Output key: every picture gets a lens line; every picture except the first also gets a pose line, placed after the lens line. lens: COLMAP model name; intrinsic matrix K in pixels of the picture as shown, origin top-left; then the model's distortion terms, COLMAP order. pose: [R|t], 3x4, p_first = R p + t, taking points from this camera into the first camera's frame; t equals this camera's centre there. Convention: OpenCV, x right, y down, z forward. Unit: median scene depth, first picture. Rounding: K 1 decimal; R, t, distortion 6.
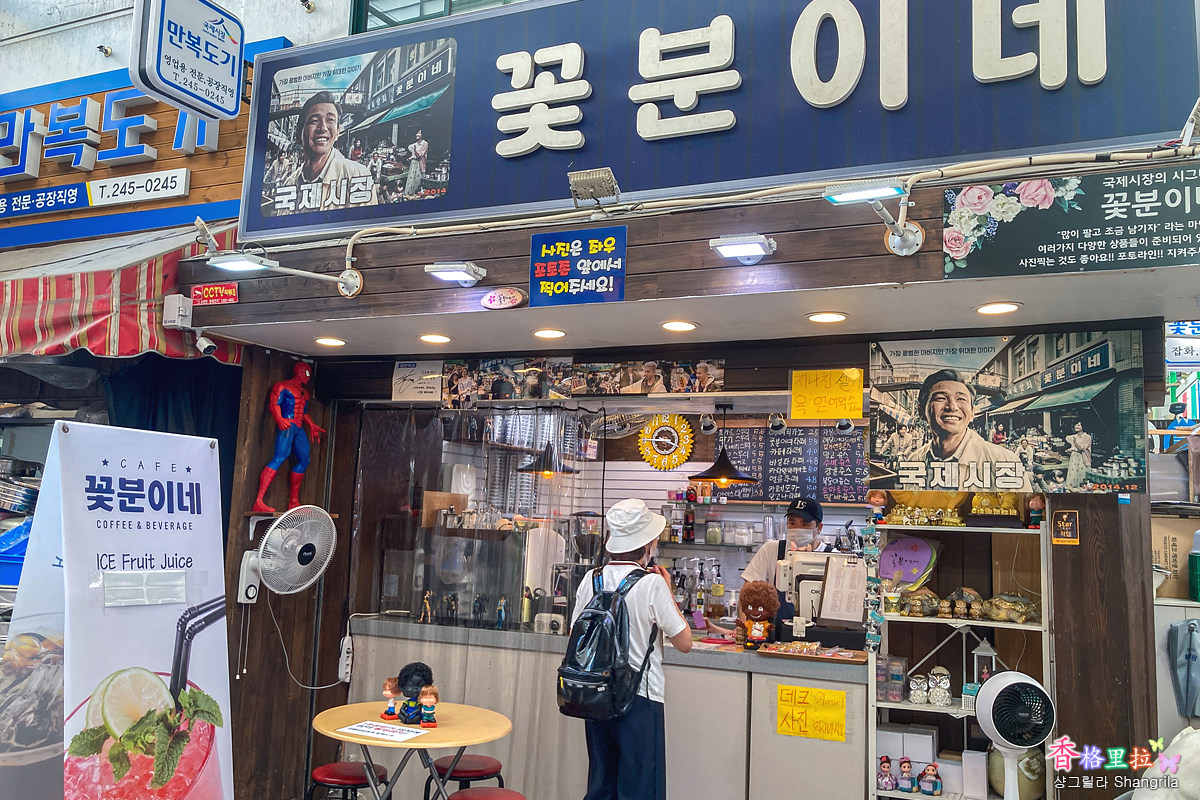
lens RADIAL K [[987.6, 0, 617.4], [0, 987.6, 406.9], [0, 0, 1]] dist [0.003250, 0.019917]
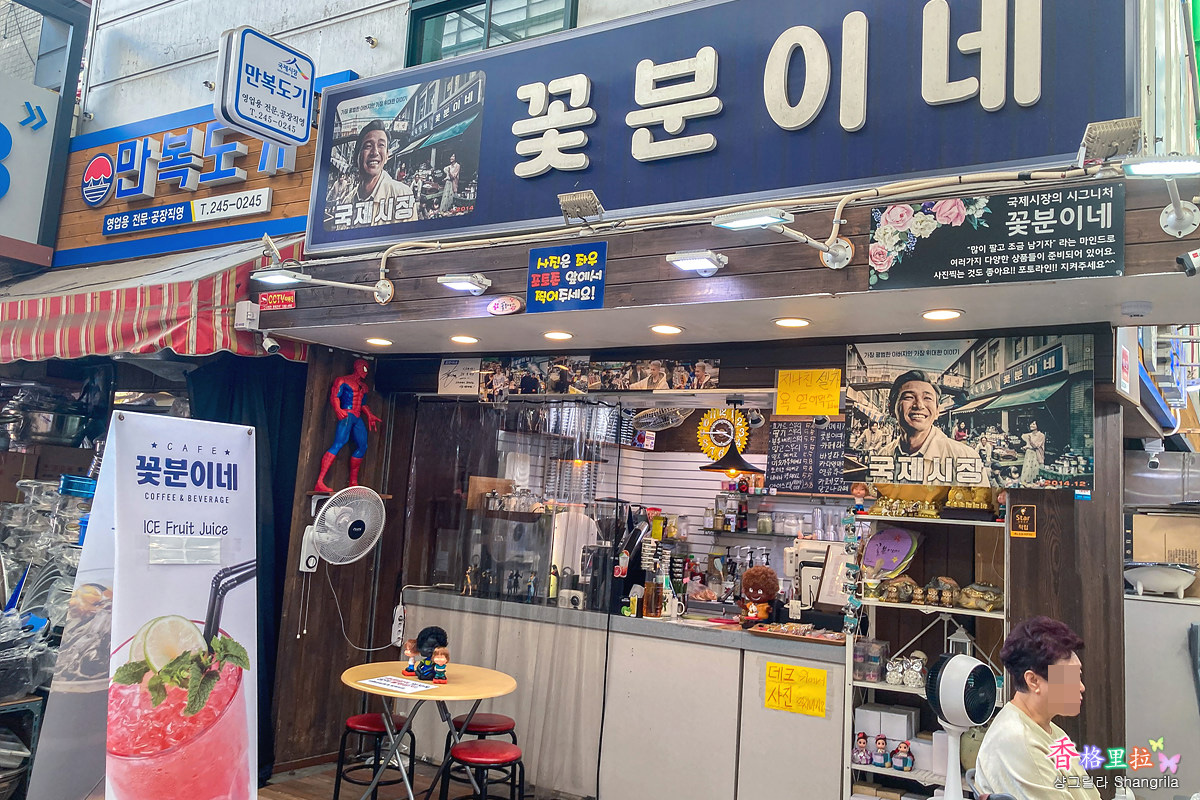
lens RADIAL K [[987.6, 0, 624.2], [0, 987.6, 388.9], [0, 0, 1]] dist [0.003250, 0.019917]
pose [[0.991524, 0.007720, -0.129692, 0.152564], [-0.008861, 0.999927, -0.008230, -0.005969], [0.129619, 0.009309, 0.991520, -0.092829]]
